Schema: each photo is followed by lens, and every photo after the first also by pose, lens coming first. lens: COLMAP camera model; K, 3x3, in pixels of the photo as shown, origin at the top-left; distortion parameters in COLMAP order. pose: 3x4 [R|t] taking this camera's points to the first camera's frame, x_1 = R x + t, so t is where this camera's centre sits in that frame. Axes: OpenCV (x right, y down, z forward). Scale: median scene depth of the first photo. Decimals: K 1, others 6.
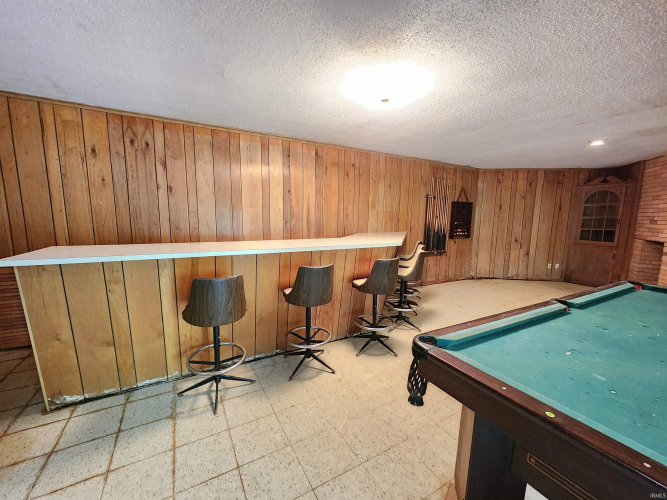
lens RADIAL K [[272.7, 0, 329.8], [0, 272.7, 253.5], [0, 0, 1]] dist [0.000983, -0.000098]
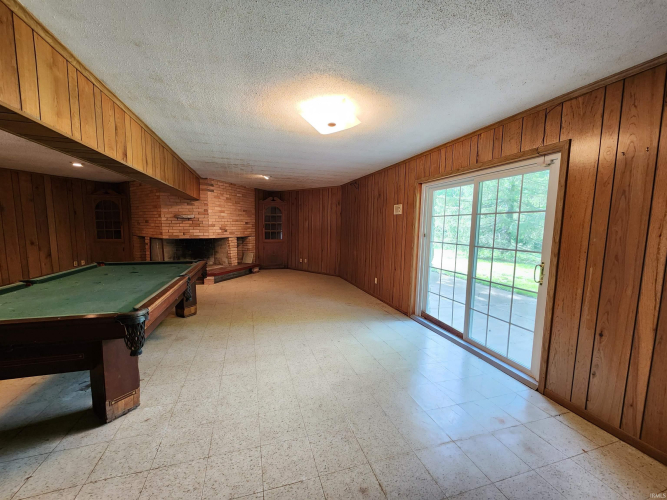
lens RADIAL K [[272.7, 0, 329.8], [0, 272.7, 253.5], [0, 0, 1]] dist [0.000983, -0.000098]
pose [[0.205933, -0.113113, 0.972007, -0.074942], [0.119247, 0.988795, 0.089802, 0.034948], [-0.971273, 0.097416, 0.217114, -0.314644]]
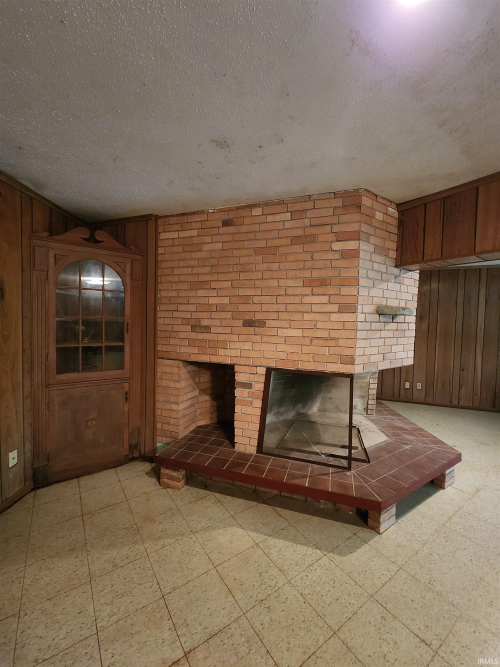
lens RADIAL K [[272.7, 0, 248.4], [0, 272.7, 330.4], [0, 0, 1]] dist [0.000983, -0.000098]
pose [[-0.097776, -0.047804, 0.994060, 0.581828], [0.114540, 0.991668, 0.058955, -0.124865], [-0.988595, 0.119624, -0.091486, 0.890785]]
